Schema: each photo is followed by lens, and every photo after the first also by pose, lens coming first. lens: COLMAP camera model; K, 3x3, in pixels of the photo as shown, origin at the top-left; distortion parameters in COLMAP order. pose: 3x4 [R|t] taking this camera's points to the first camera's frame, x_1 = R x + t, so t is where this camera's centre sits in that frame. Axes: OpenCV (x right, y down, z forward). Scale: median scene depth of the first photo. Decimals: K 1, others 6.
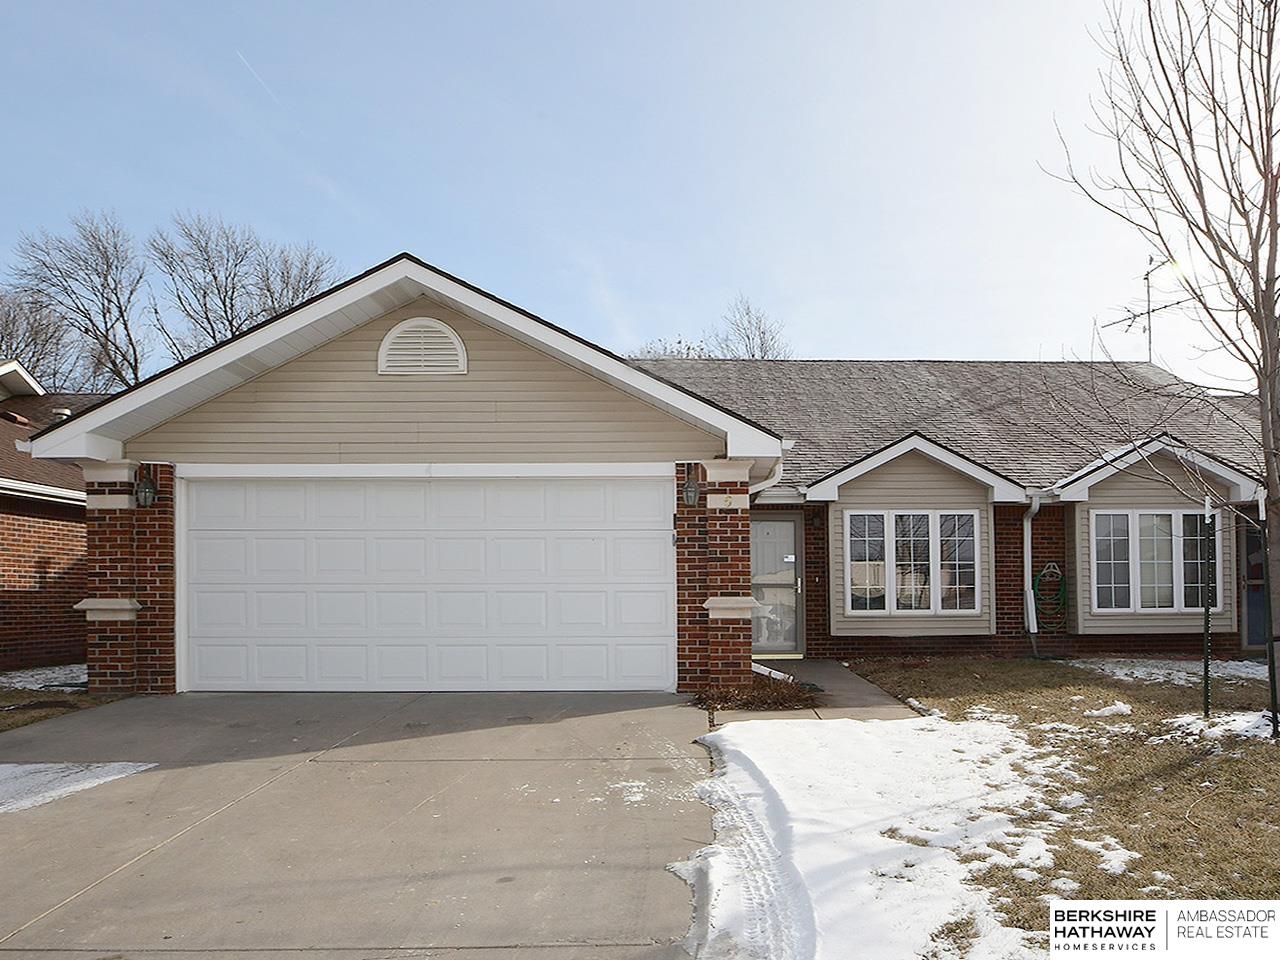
lens RADIAL K [[881.6, 0, 640.2], [0, 881.6, 485.2], [0, 0, 1]] dist [-0.029745, 0.002676]
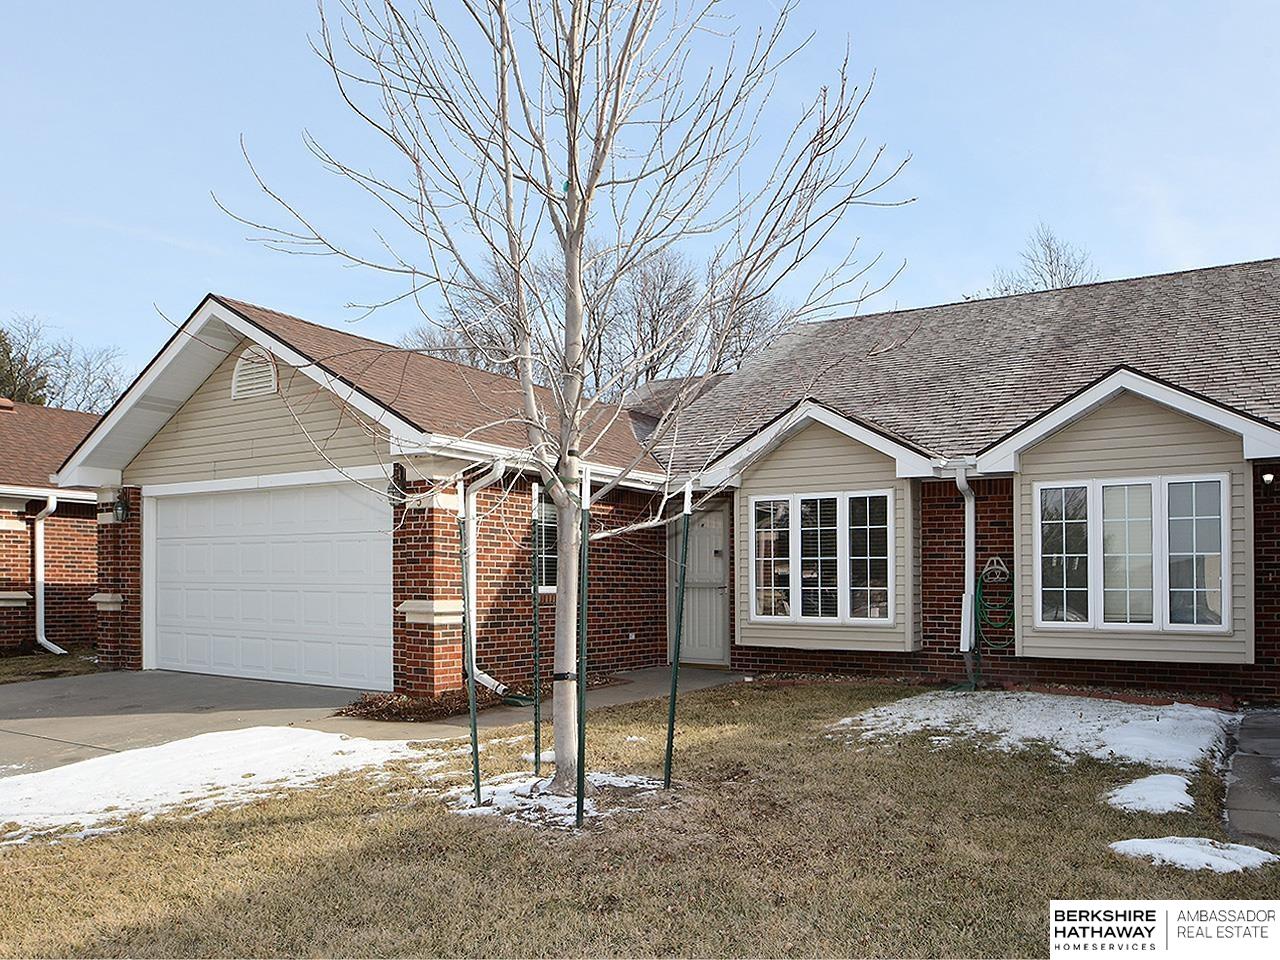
lens RADIAL K [[936.5, 0, 640.0], [0, 936.5, 474.9], [0, 0, 1]] dist [-0.026456, 0.001532]
pose [[0.860640, -0.052480, -0.506503, 0.752484], [0.059305, 0.998236, -0.002660, 0.005735], [0.505750, -0.027749, 0.862234, 0.218939]]
